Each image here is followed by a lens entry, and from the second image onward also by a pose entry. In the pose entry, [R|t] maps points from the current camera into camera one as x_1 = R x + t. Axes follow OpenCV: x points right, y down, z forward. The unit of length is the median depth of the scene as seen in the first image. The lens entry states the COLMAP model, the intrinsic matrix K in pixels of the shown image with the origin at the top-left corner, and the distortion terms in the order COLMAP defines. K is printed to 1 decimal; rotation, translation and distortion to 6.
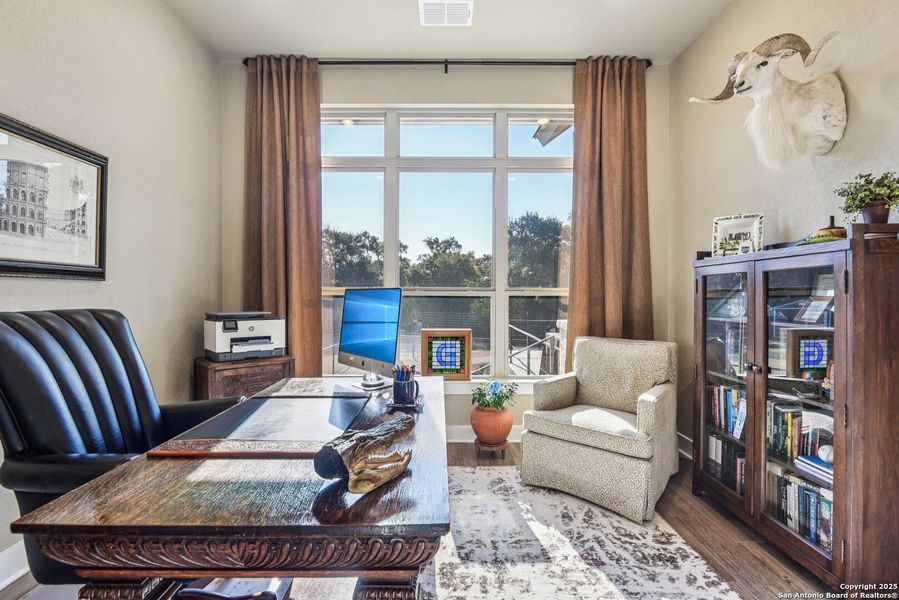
lens RADIAL K [[415.2, 0, 443.9], [0, 415.2, 300.2], [0, 0, 1]] dist [-0.004161, -0.005684]
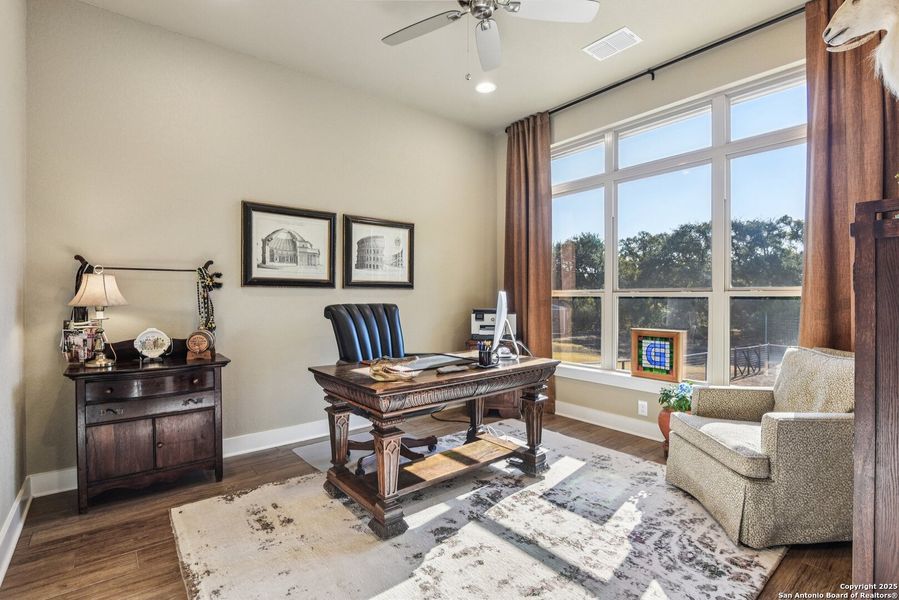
lens RADIAL K [[427.4, 0, 446.1], [0, 427.4, 303.4], [0, 0, 1]] dist [-0.006865, -0.002913]
pose [[0.618766, 0.008472, -0.785530, 0.721643], [-0.006831, 0.999962, 0.005403, 0.005243], [0.785546, 0.002023, 0.618800, -0.075396]]
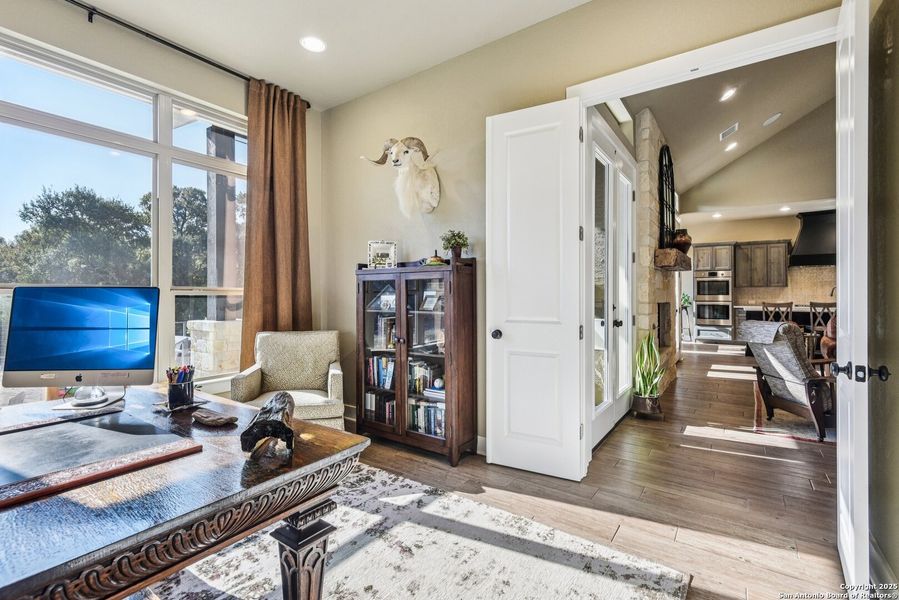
lens RADIAL K [[415.2, 0, 449.5], [0, 415.2, 295.2], [0, 0, 1]] dist [-0.004161, -0.005684]
pose [[0.569724, -0.001244, 0.821835, -0.369070], [0.009682, 0.999940, -0.005198, 0.000261], [-0.821779, 0.010918, 0.569702, -0.050477]]
